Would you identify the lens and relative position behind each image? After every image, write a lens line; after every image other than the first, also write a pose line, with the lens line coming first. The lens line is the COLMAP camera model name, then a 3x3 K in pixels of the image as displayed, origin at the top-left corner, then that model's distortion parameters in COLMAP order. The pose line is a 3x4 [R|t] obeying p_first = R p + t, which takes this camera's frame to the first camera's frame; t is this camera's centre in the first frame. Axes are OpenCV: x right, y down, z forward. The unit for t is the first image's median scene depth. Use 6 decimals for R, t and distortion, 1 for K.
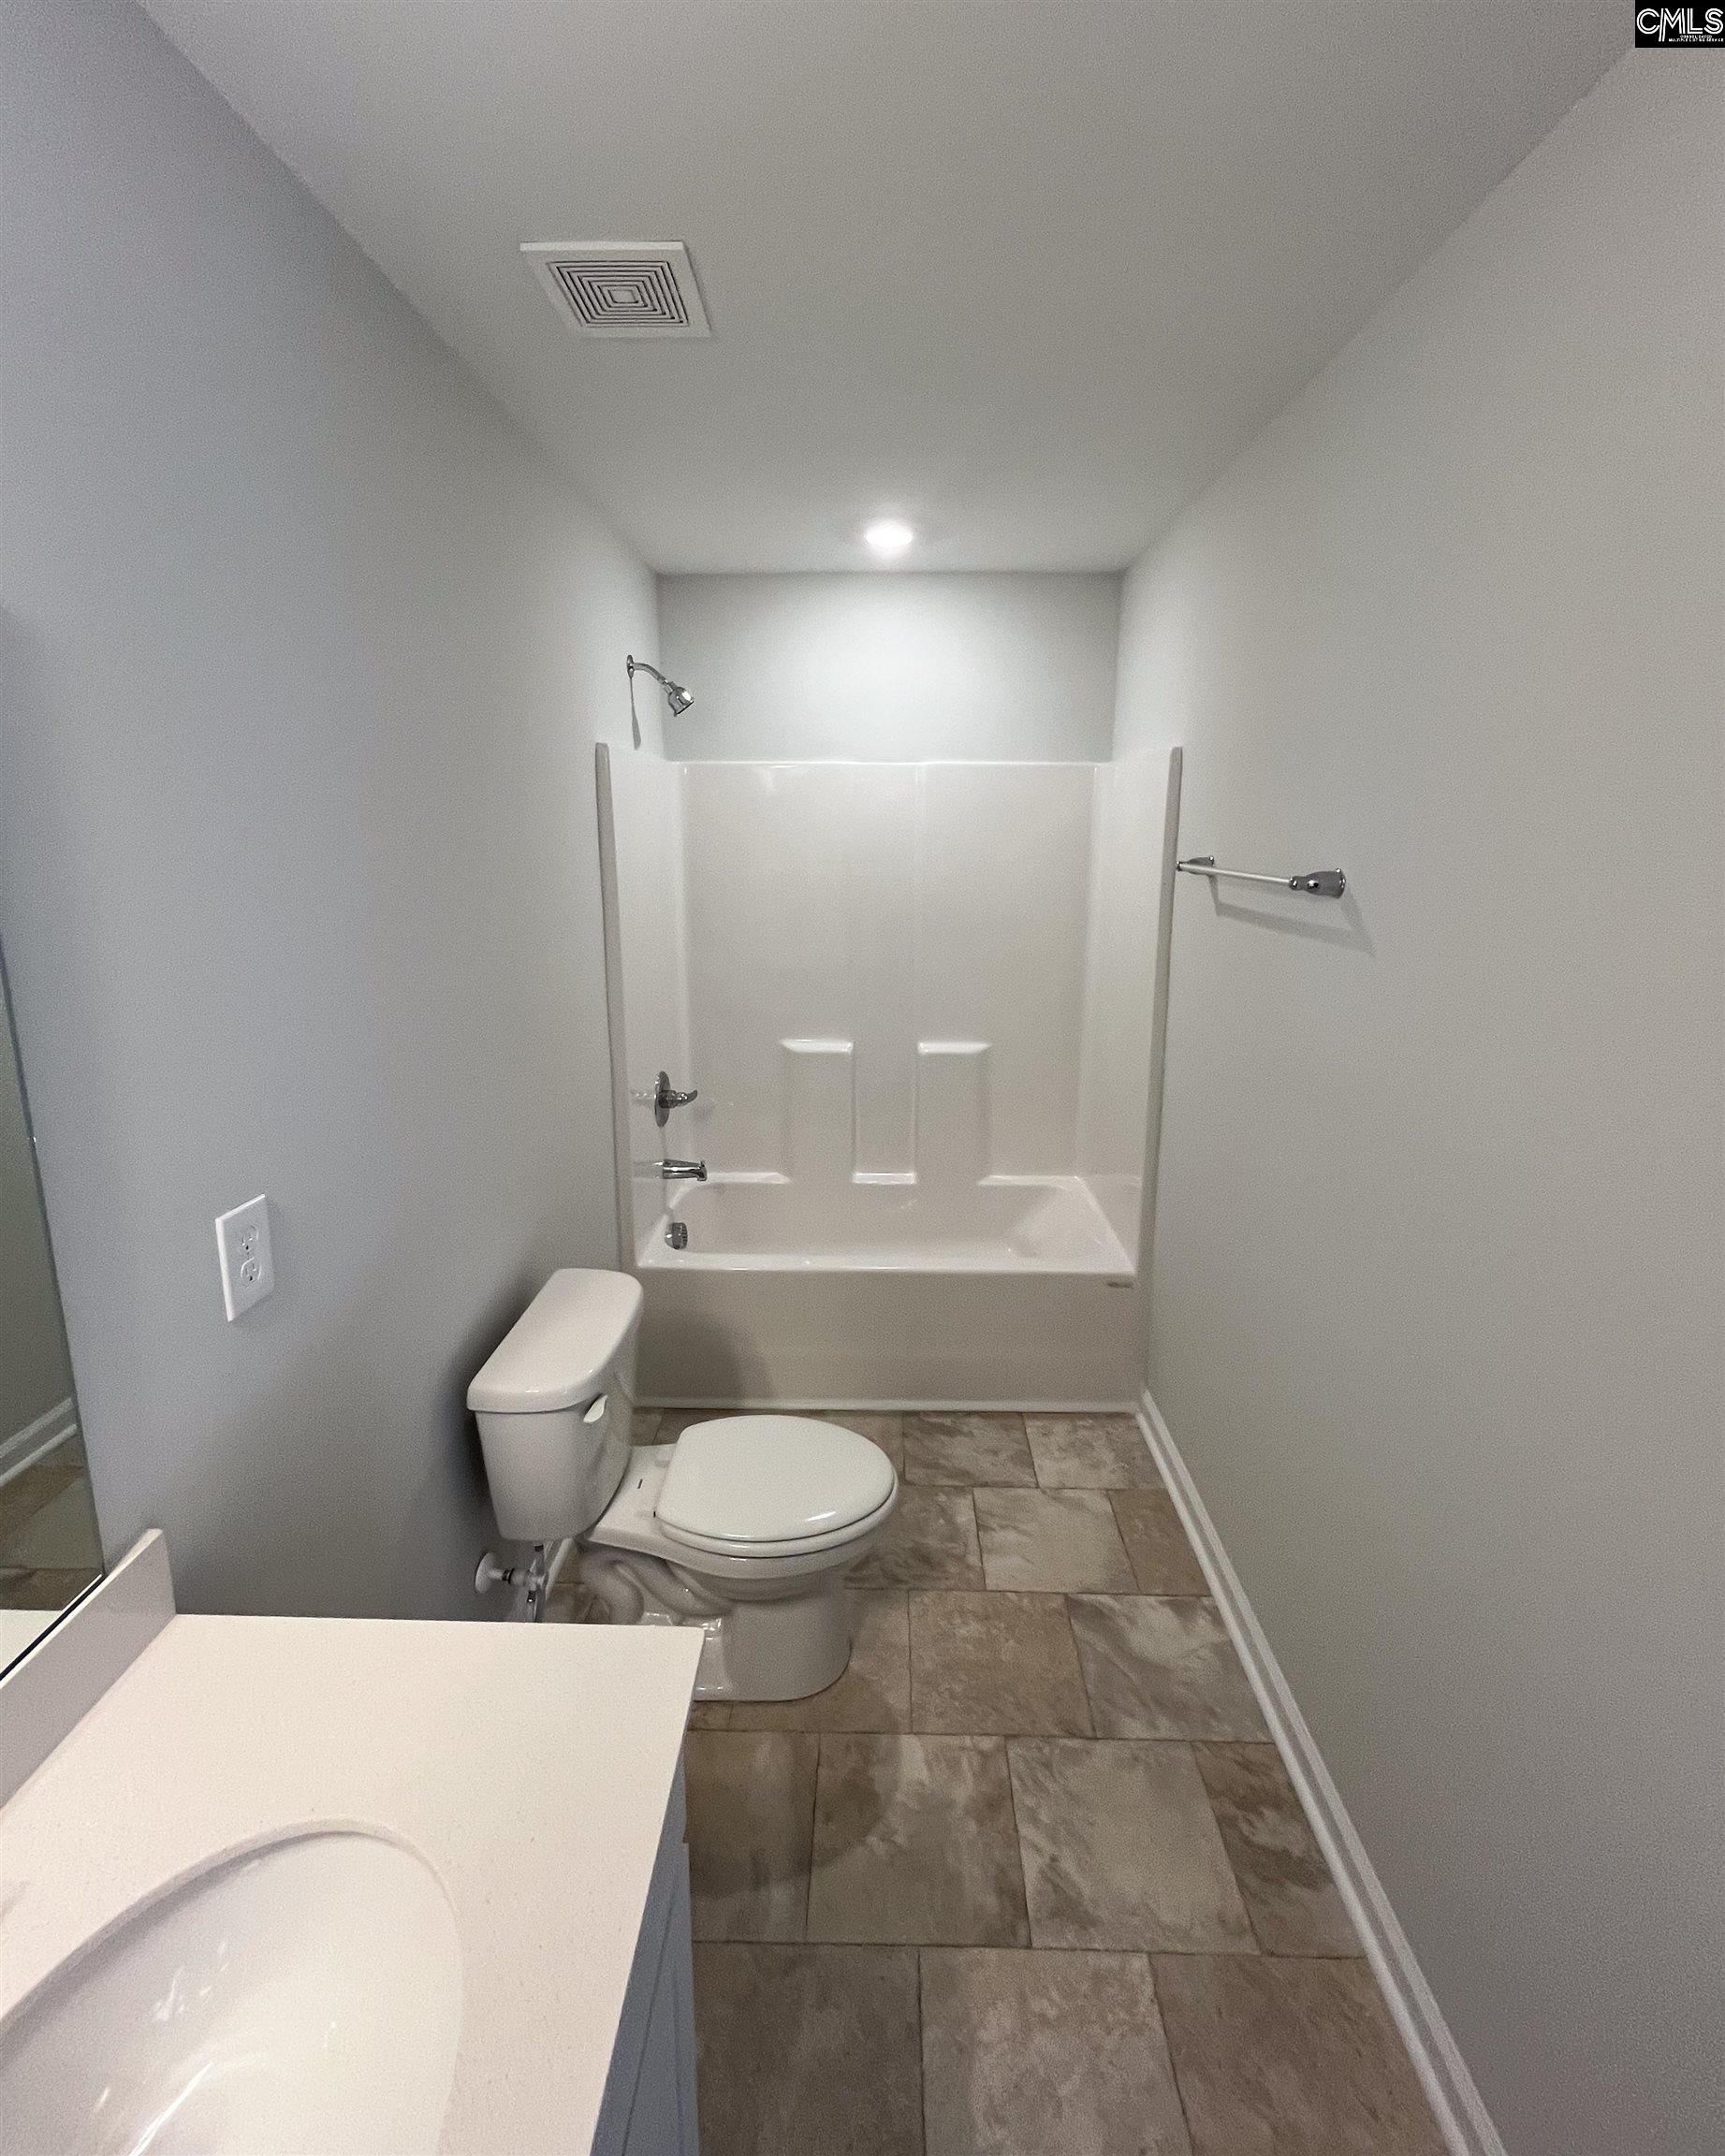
lens RADIAL K [[931.3, 0, 867.0], [0, 931.3, 1017.2], [0, 0, 1]] dist [-0.002012, -0.000096]
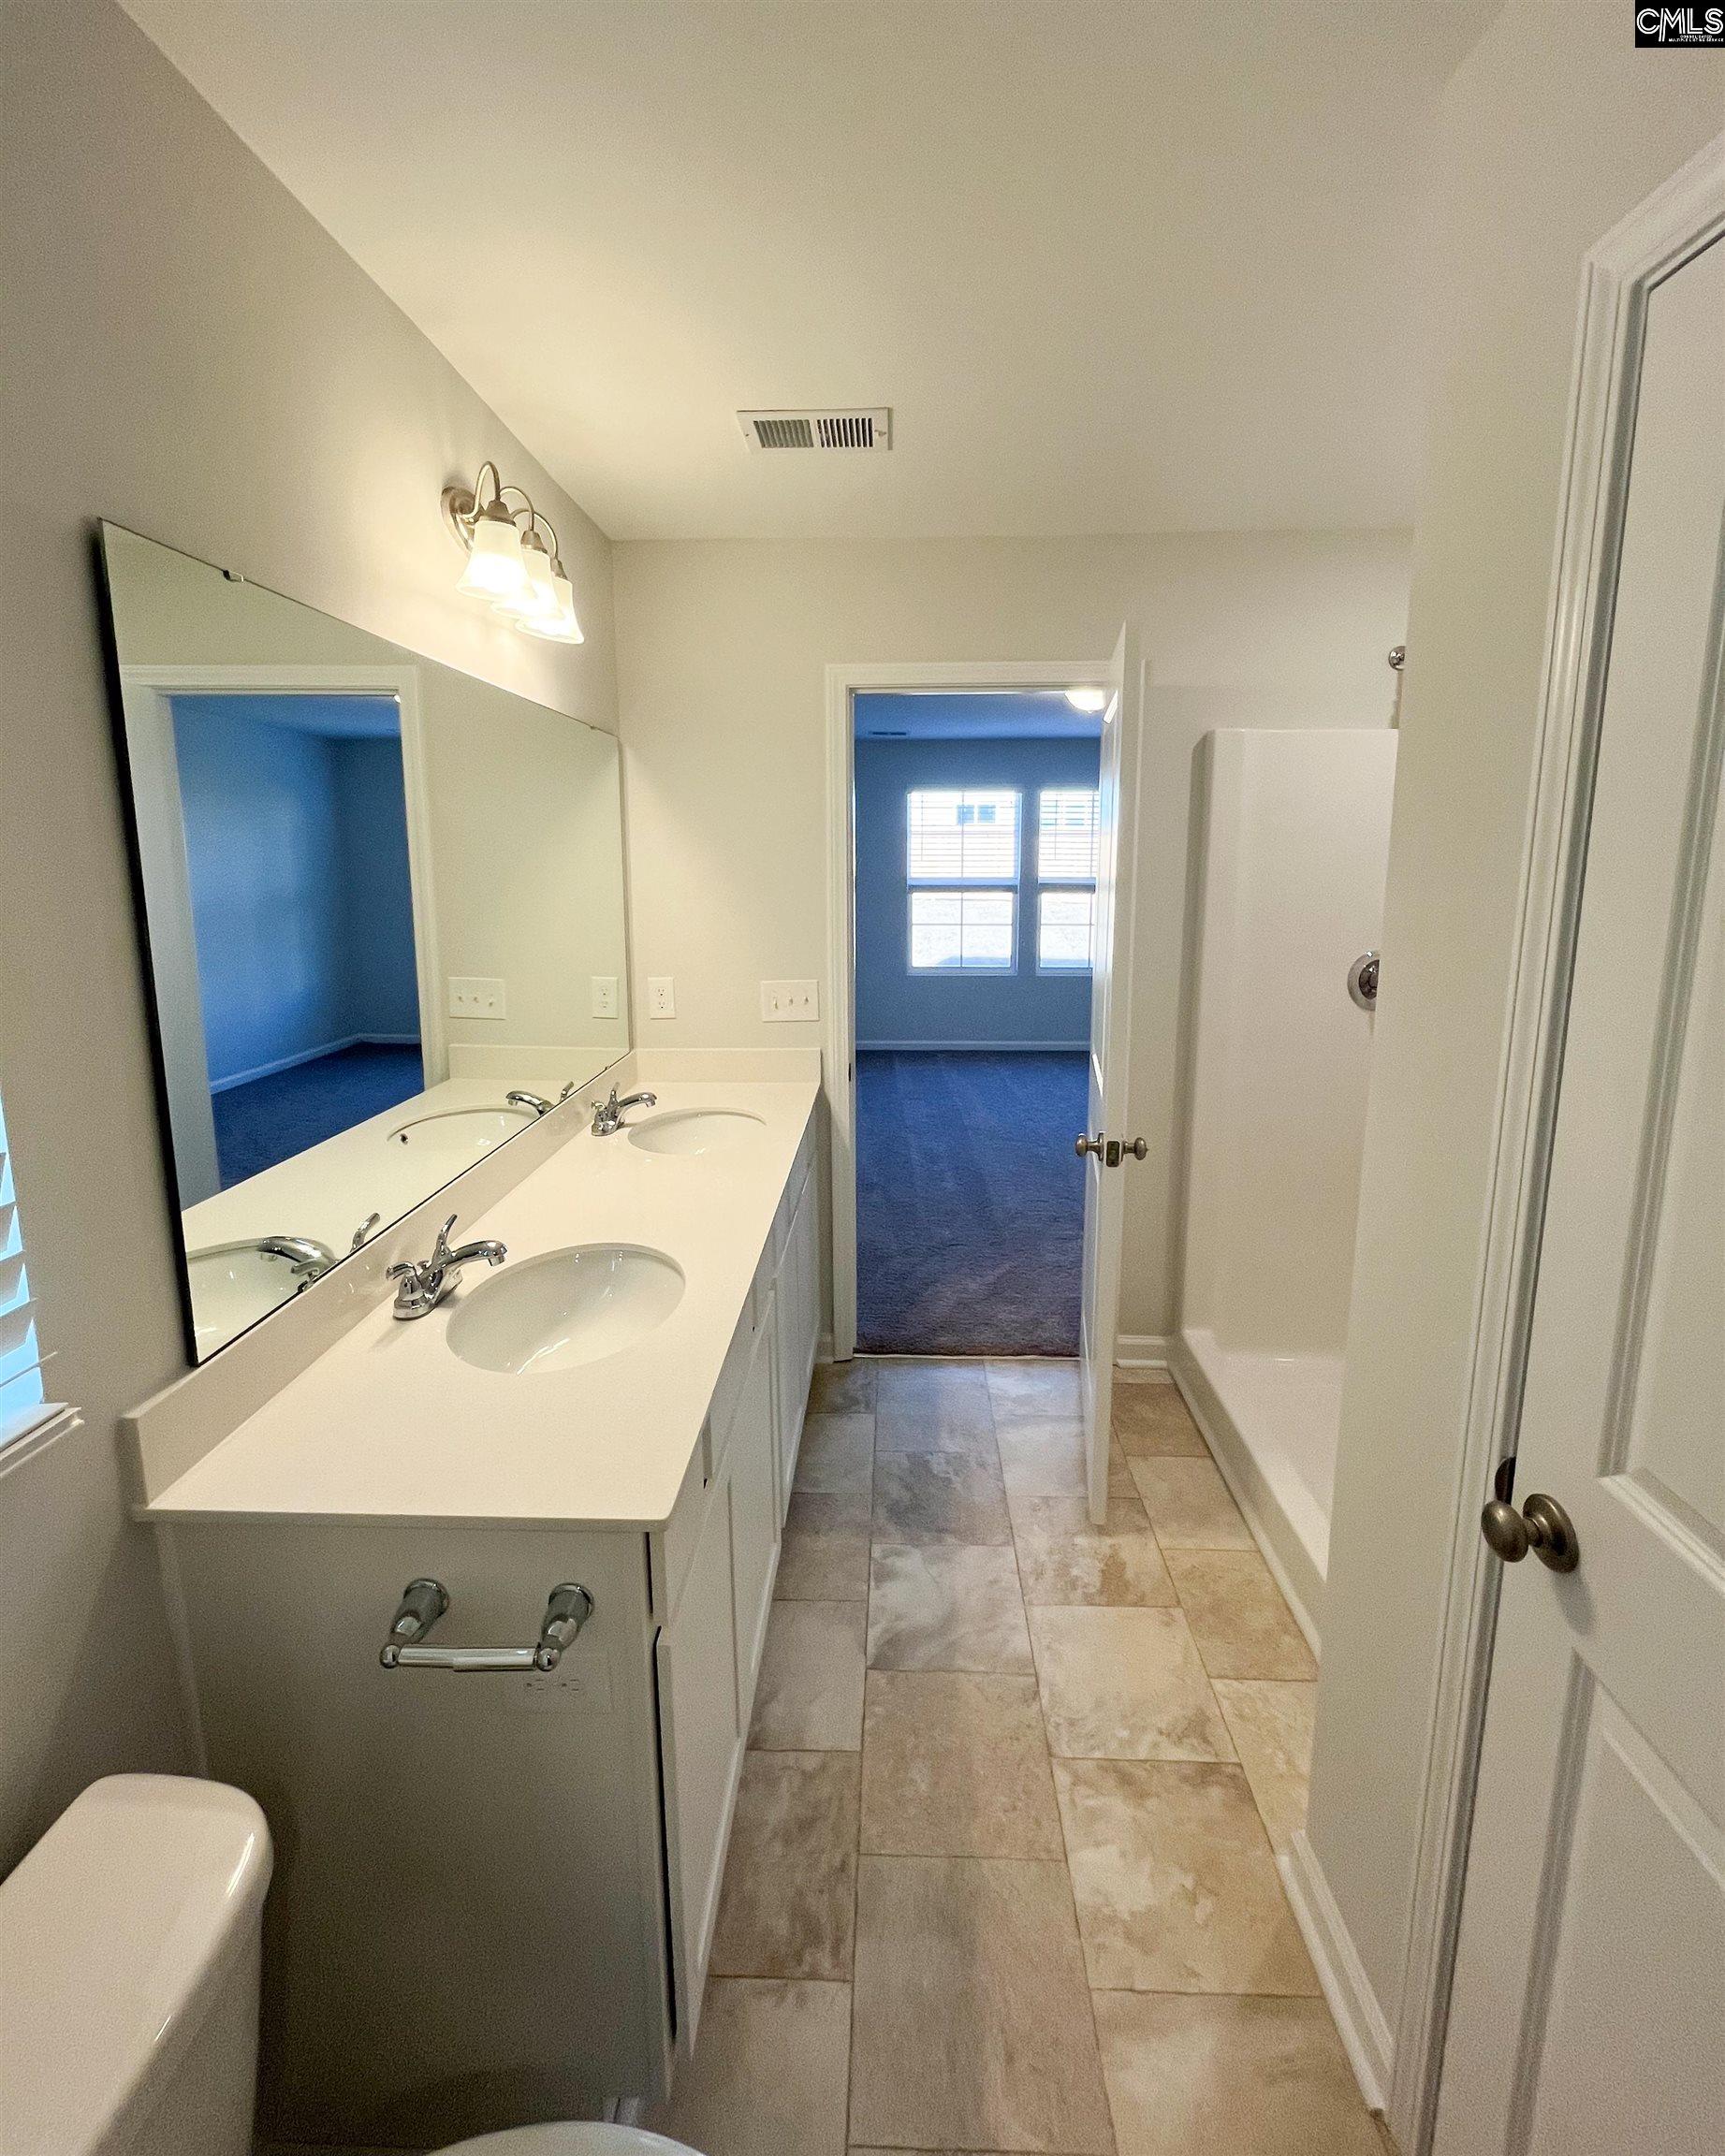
lens RADIAL K [[937.1, 0, 863.2], [0, 937.1, 998.0], [0, 0, 1]] dist [0.001594, 0.000307]
pose [[0.019563, -0.175786, 0.984234, -0.733721], [0.211965, 0.962774, 0.167740, -0.203919], [-0.977081, 0.205342, 0.056095, 1.061584]]
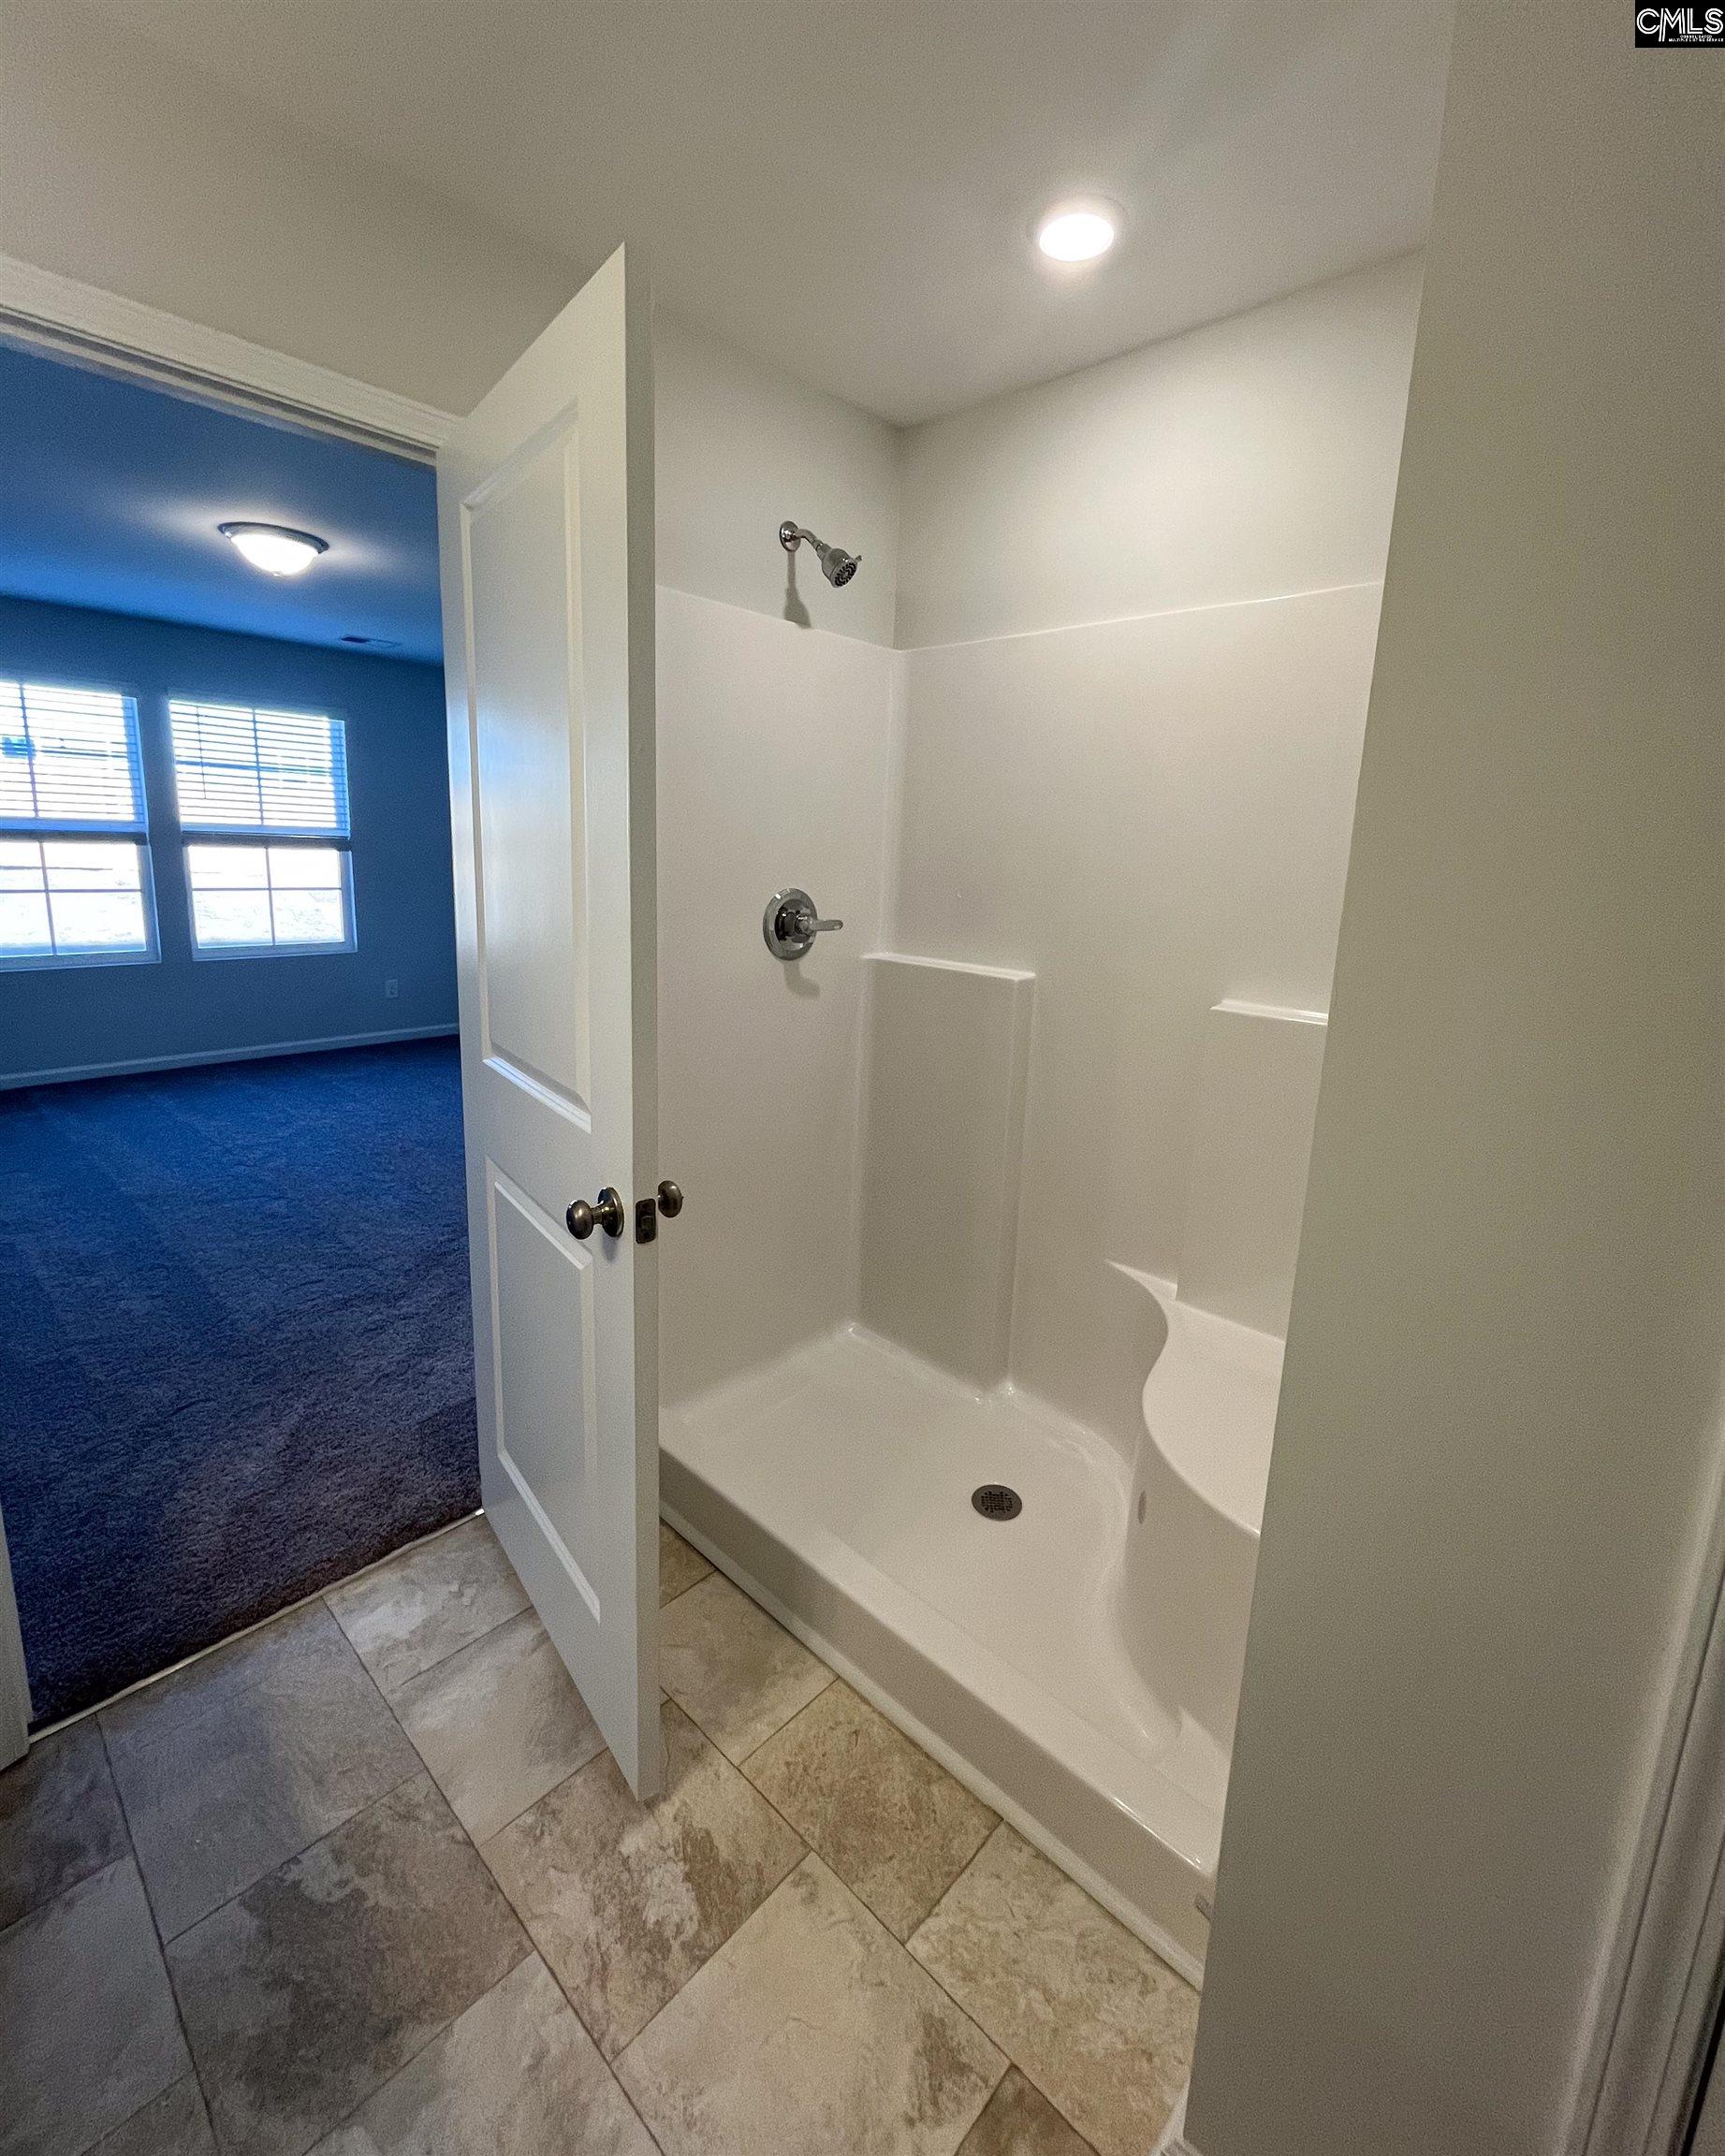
lens RADIAL K [[931.3, 0, 867.0], [0, 931.3, 1017.2], [0, 0, 1]] dist [-0.002012, -0.000096]
pose [[-0.743620, -0.171795, 0.646154, -0.079994], [0.088073, 0.932835, 0.349373, -0.109500], [-0.662776, 0.316709, -0.678545, 1.183618]]
